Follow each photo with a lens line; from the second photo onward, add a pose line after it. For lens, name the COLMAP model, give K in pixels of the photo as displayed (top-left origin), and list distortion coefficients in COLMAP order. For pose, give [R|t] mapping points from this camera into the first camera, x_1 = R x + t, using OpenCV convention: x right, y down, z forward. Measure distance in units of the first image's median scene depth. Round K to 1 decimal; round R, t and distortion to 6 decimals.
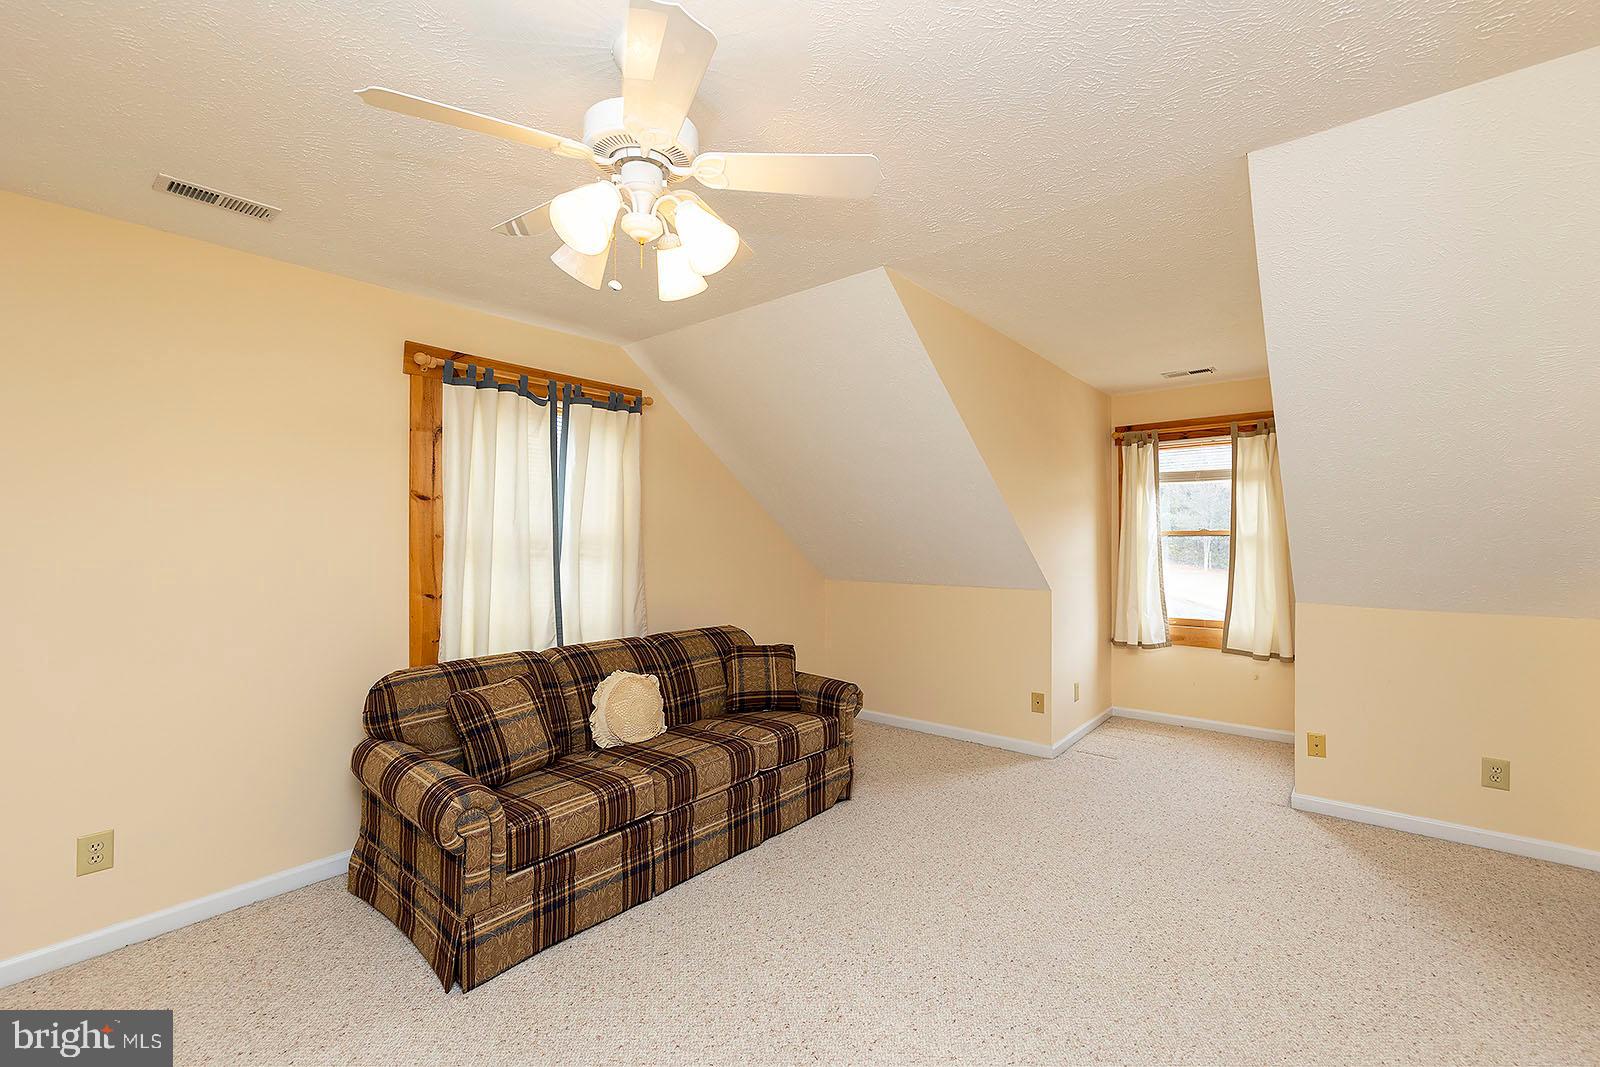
lens RADIAL K [[665.3, 0, 804.5], [0, 665.3, 529.9], [0, 0, 1]] dist [0.001071, -0.000040]
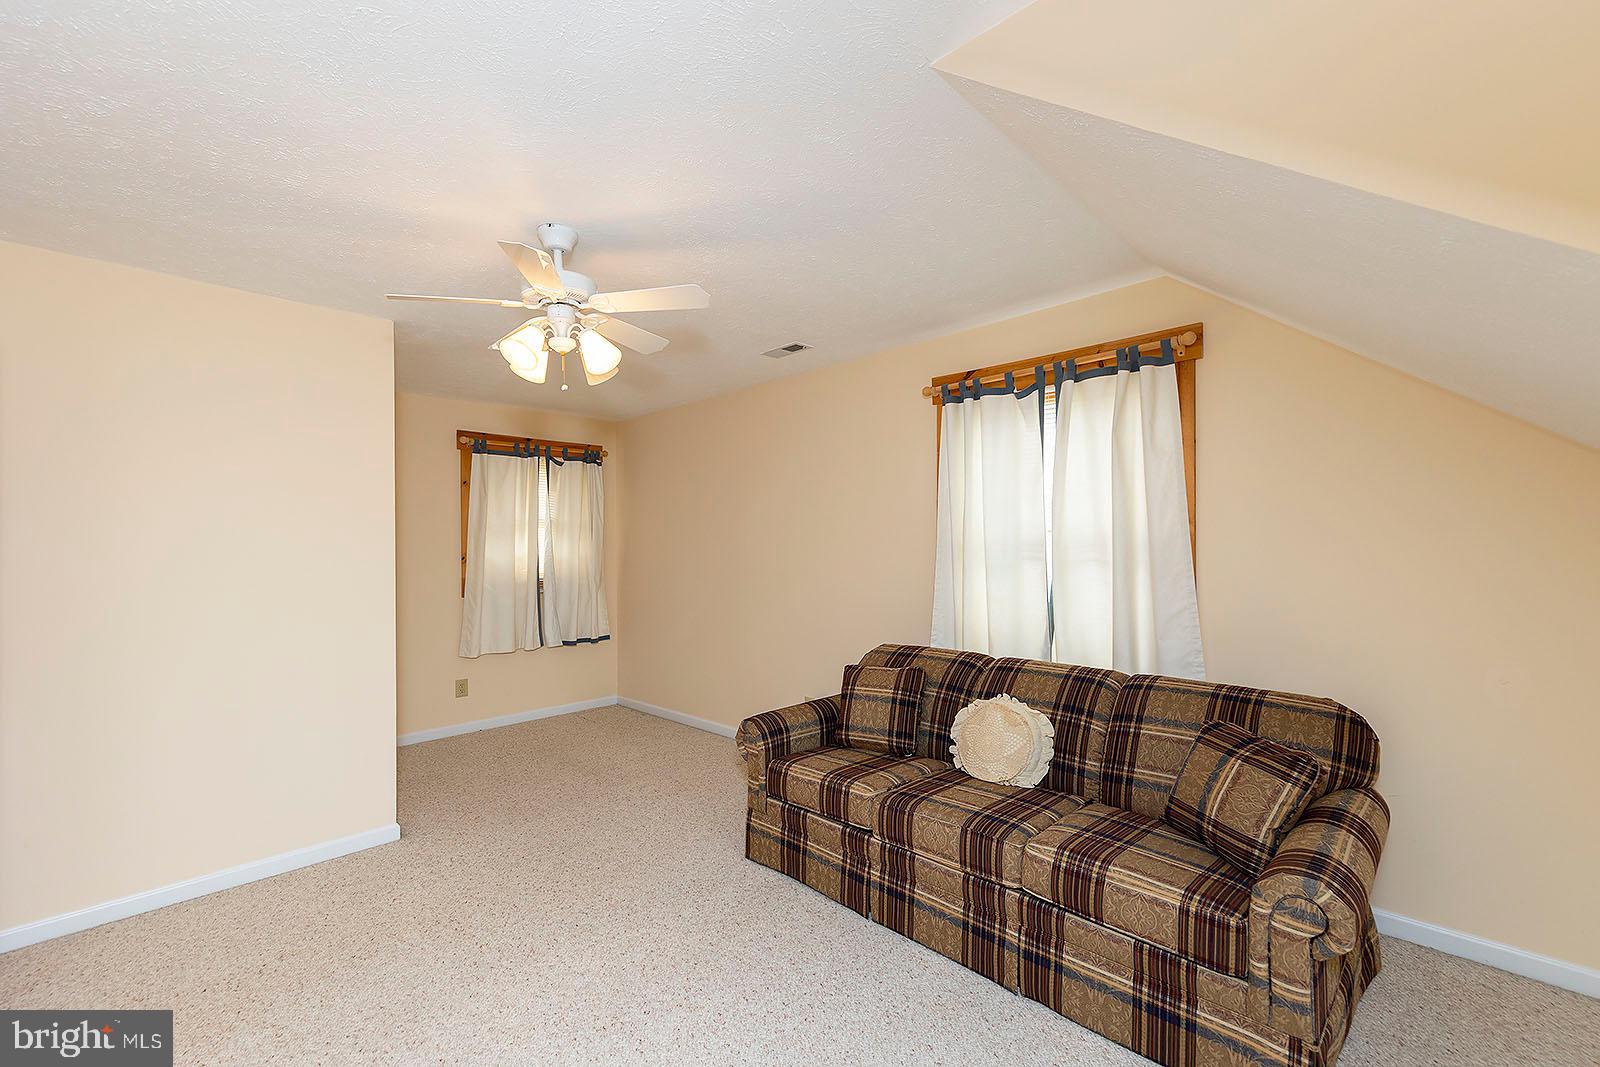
lens RADIAL K [[673.3, 0, 793.9], [0, 673.3, 548.6], [0, 0, 1]] dist [0.001823, 0.000075]
pose [[-0.089502, 0.005465, -0.995972, 0.624180], [0.018317, 0.999825, 0.003840, 0.014540], [0.995818, -0.017900, -0.089586, 0.835266]]
